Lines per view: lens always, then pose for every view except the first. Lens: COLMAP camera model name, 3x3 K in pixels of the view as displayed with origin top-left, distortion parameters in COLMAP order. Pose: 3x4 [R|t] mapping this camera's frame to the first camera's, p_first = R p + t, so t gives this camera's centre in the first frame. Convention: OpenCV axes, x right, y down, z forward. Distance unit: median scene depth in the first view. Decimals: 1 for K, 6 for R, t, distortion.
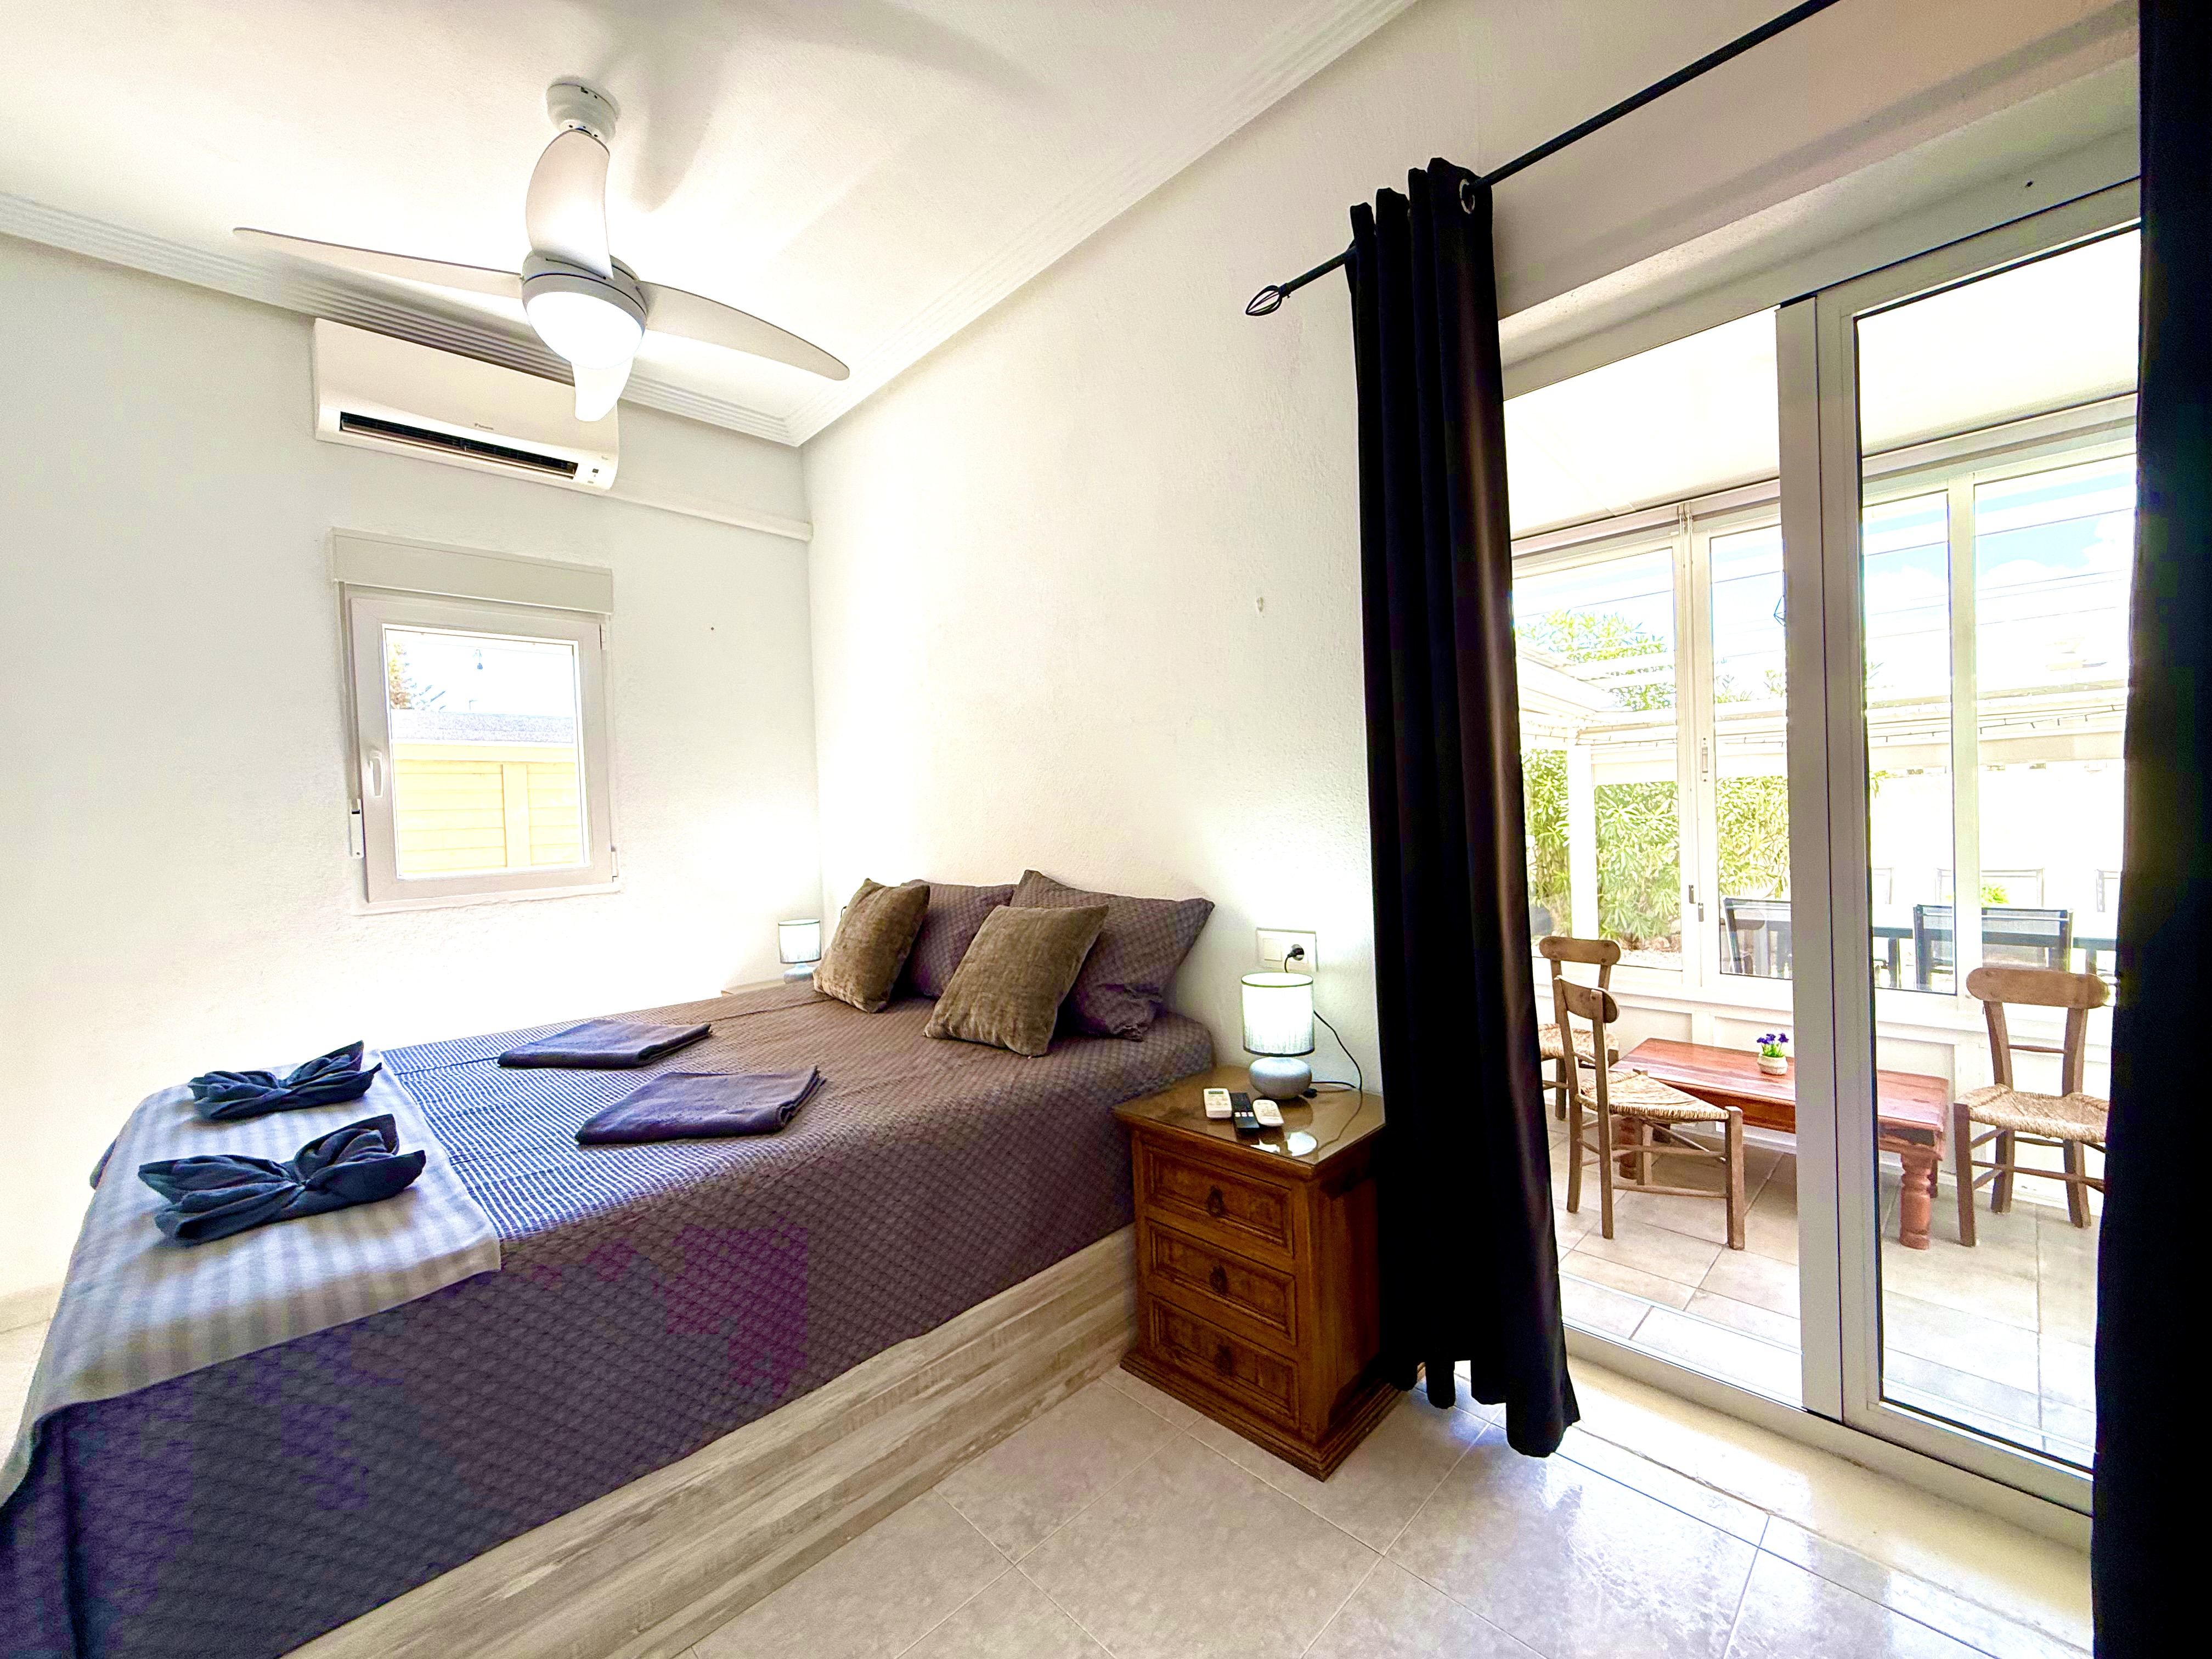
lens RADIAL K [[882.4, 0, 1097.4], [0, 882.4, 824.5], [0, 0, 1]] dist [0.000148, -0.000001]
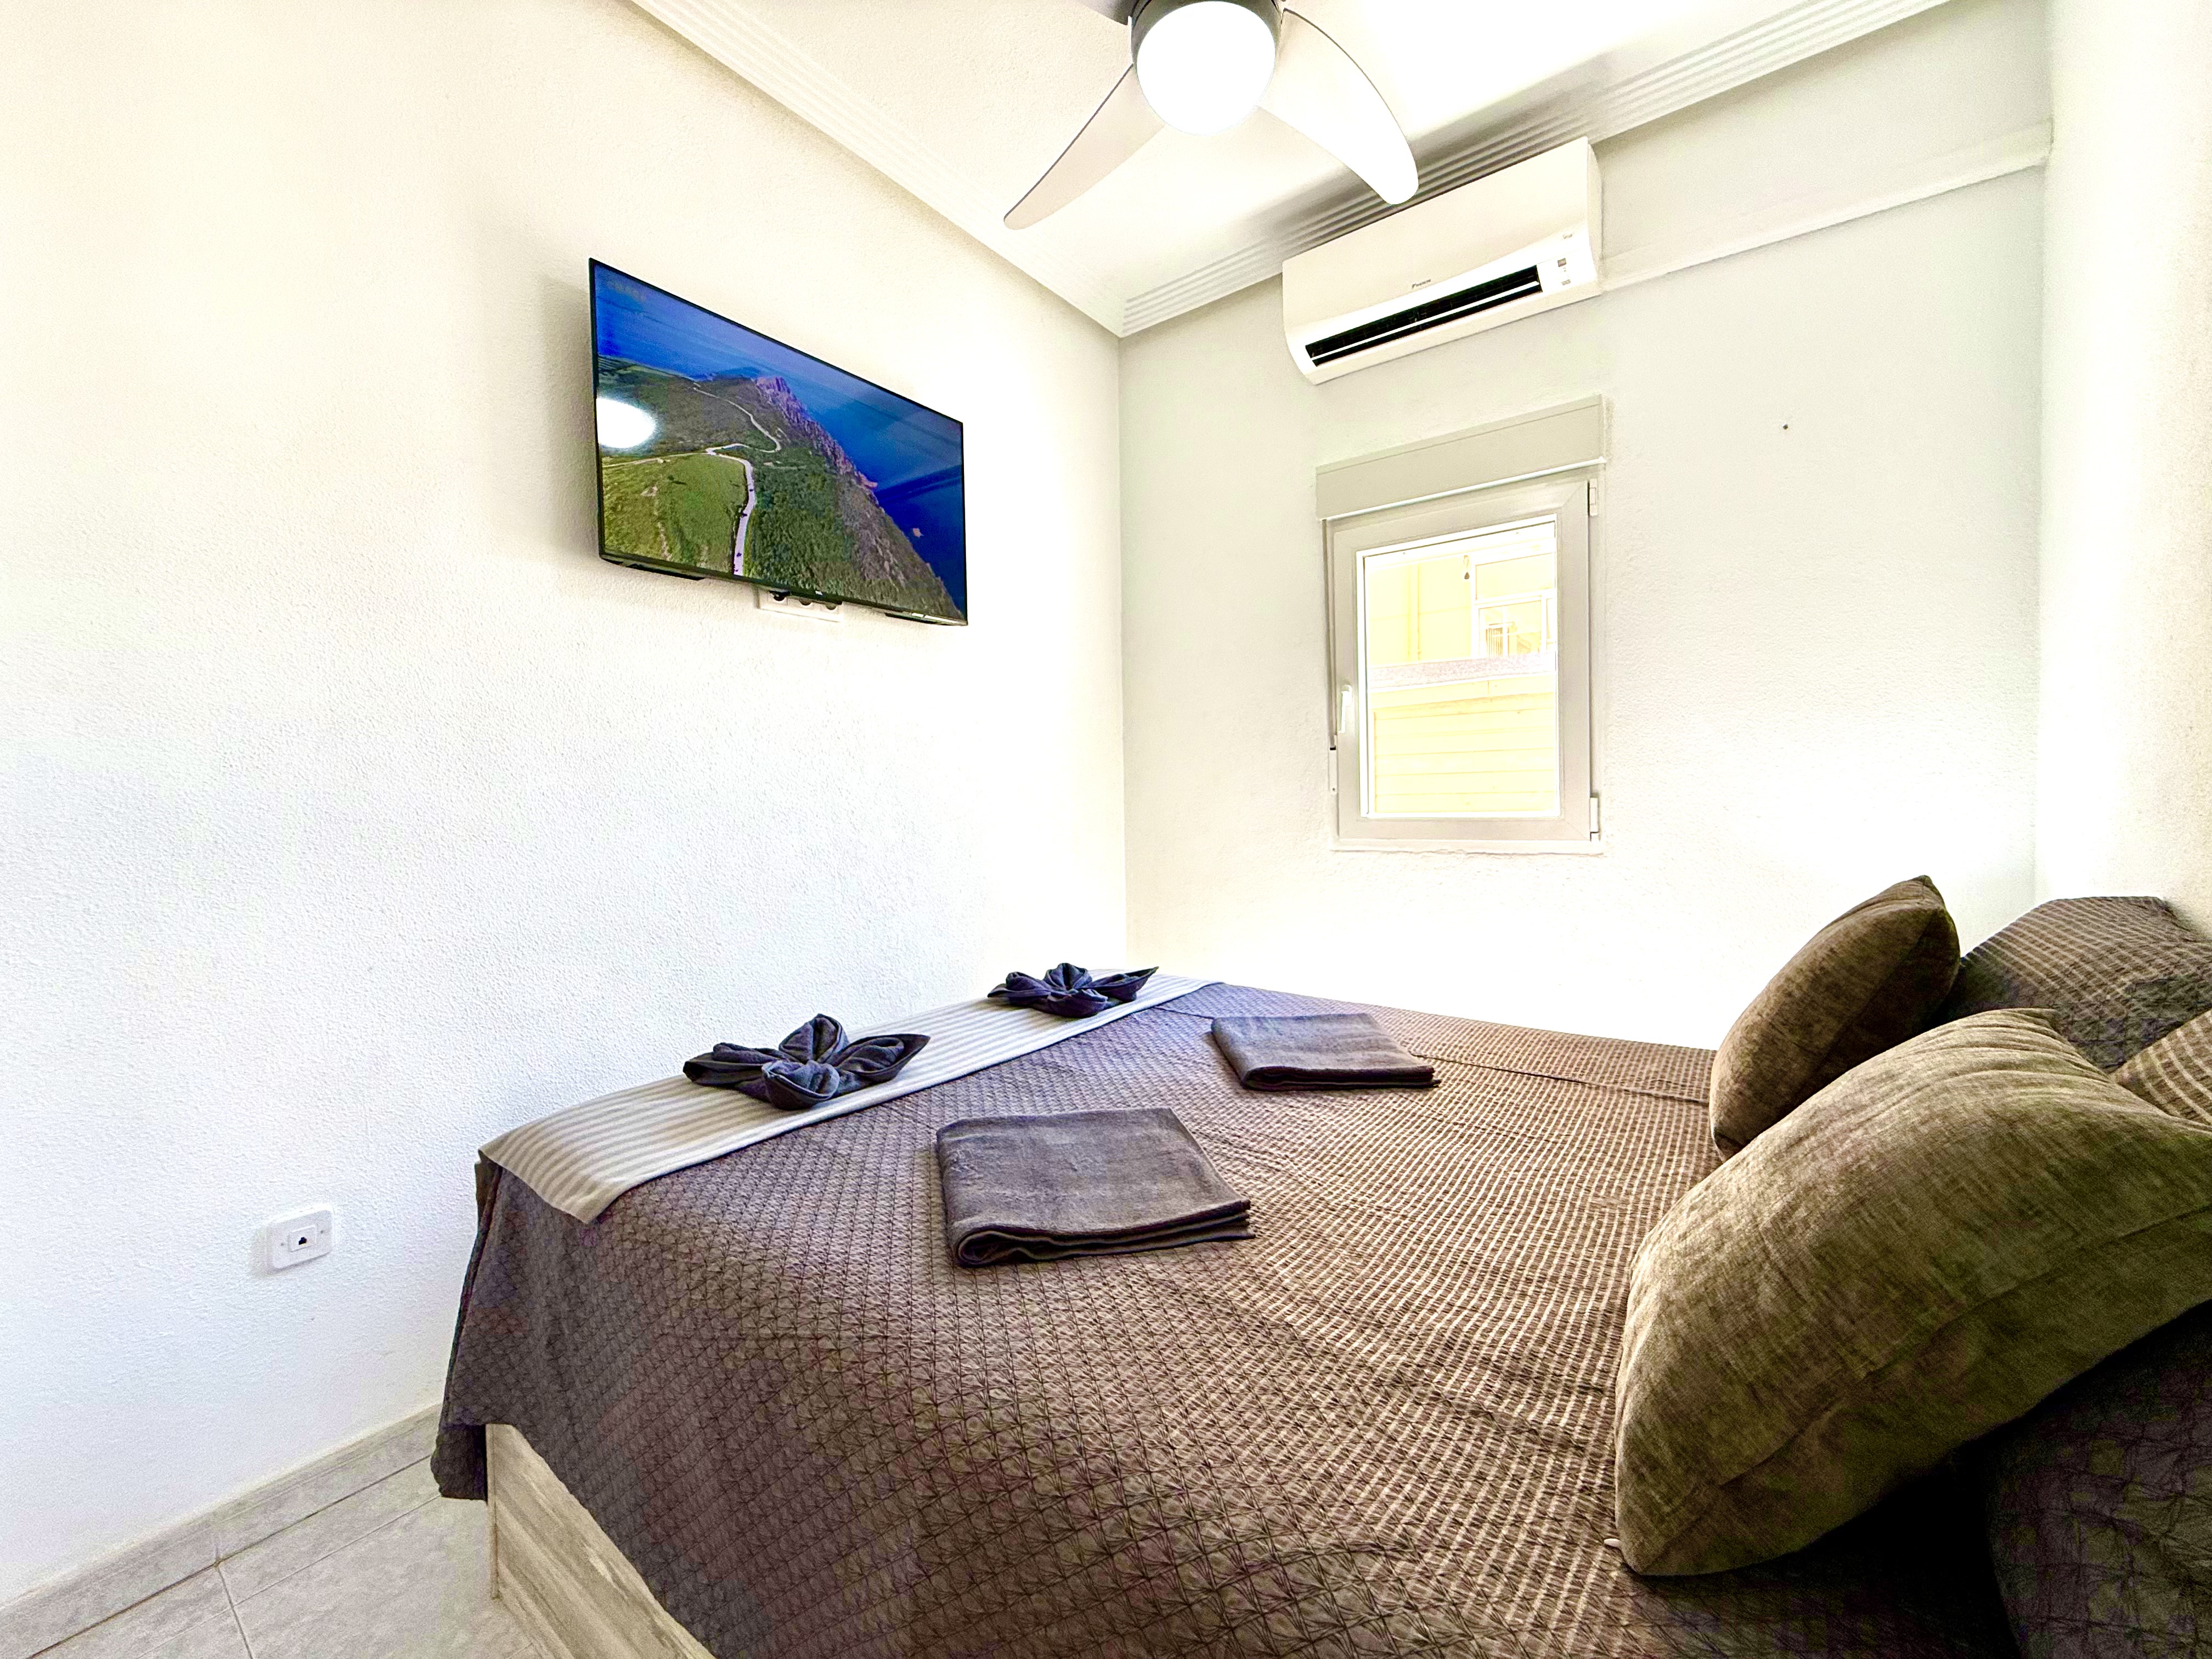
lens RADIAL K [[882.4, 0, 1097.4], [0, 882.4, 824.5], [0, 0, 1]] dist [0.000148, -0.000001]
pose [[0.148428, 0.062823, -0.986926, 0.121408], [-0.005274, 0.998016, 0.062735, 0.011236], [0.988909, -0.004107, 0.148465, 0.581188]]
